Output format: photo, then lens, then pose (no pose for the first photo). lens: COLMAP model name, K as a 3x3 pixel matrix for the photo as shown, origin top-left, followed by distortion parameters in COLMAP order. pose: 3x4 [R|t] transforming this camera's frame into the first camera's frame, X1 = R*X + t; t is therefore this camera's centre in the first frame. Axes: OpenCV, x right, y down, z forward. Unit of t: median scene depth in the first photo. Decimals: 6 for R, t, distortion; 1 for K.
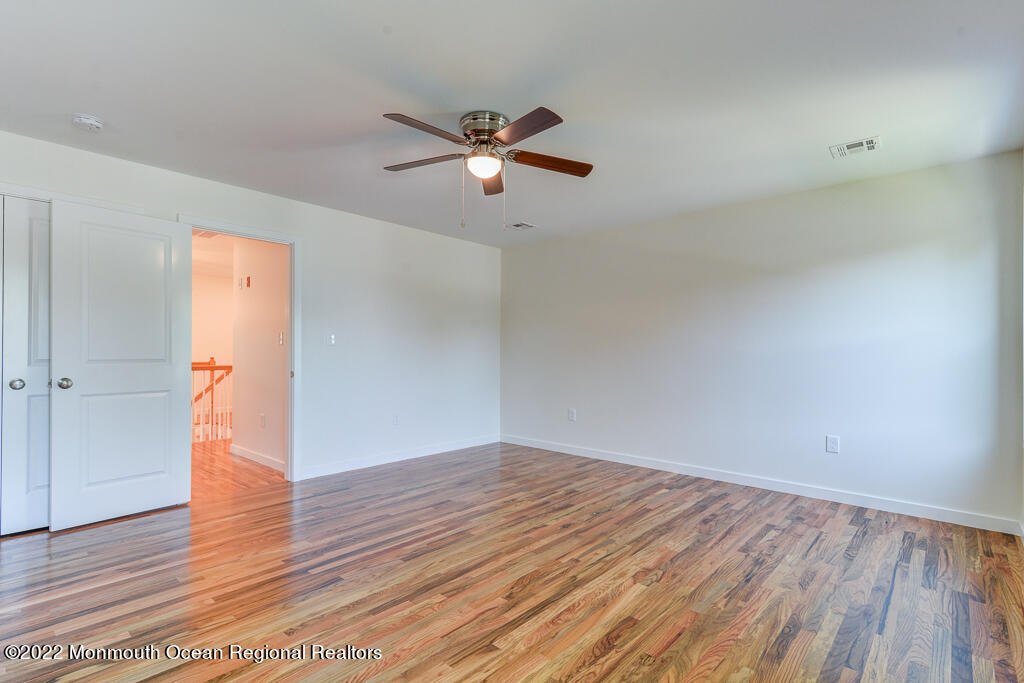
lens RADIAL K [[496.8, 0, 537.3], [0, 496.8, 345.2], [0, 0, 1]] dist [0.004320, 0.000106]
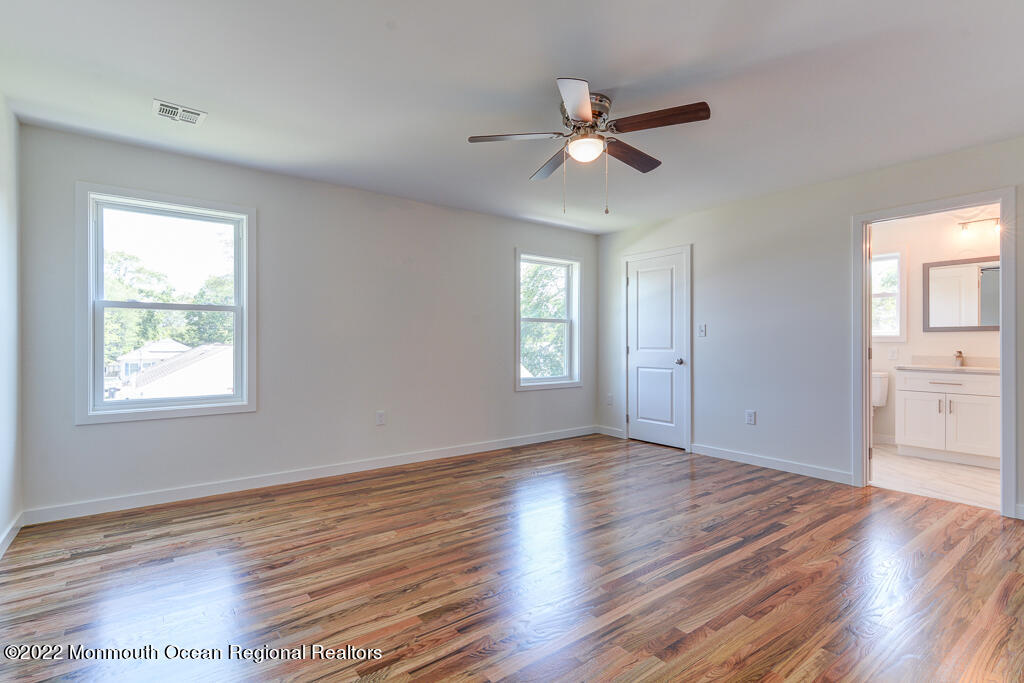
lens RADIAL K [[496.8, 0, 537.3], [0, 496.8, 345.2], [0, 0, 1]] dist [0.004320, 0.000106]
pose [[-0.982281, -0.007315, 0.187273, -0.198681], [-0.008952, 0.999929, -0.007897, 0.038112], [-0.187202, -0.009434, -0.982276, 1.976291]]
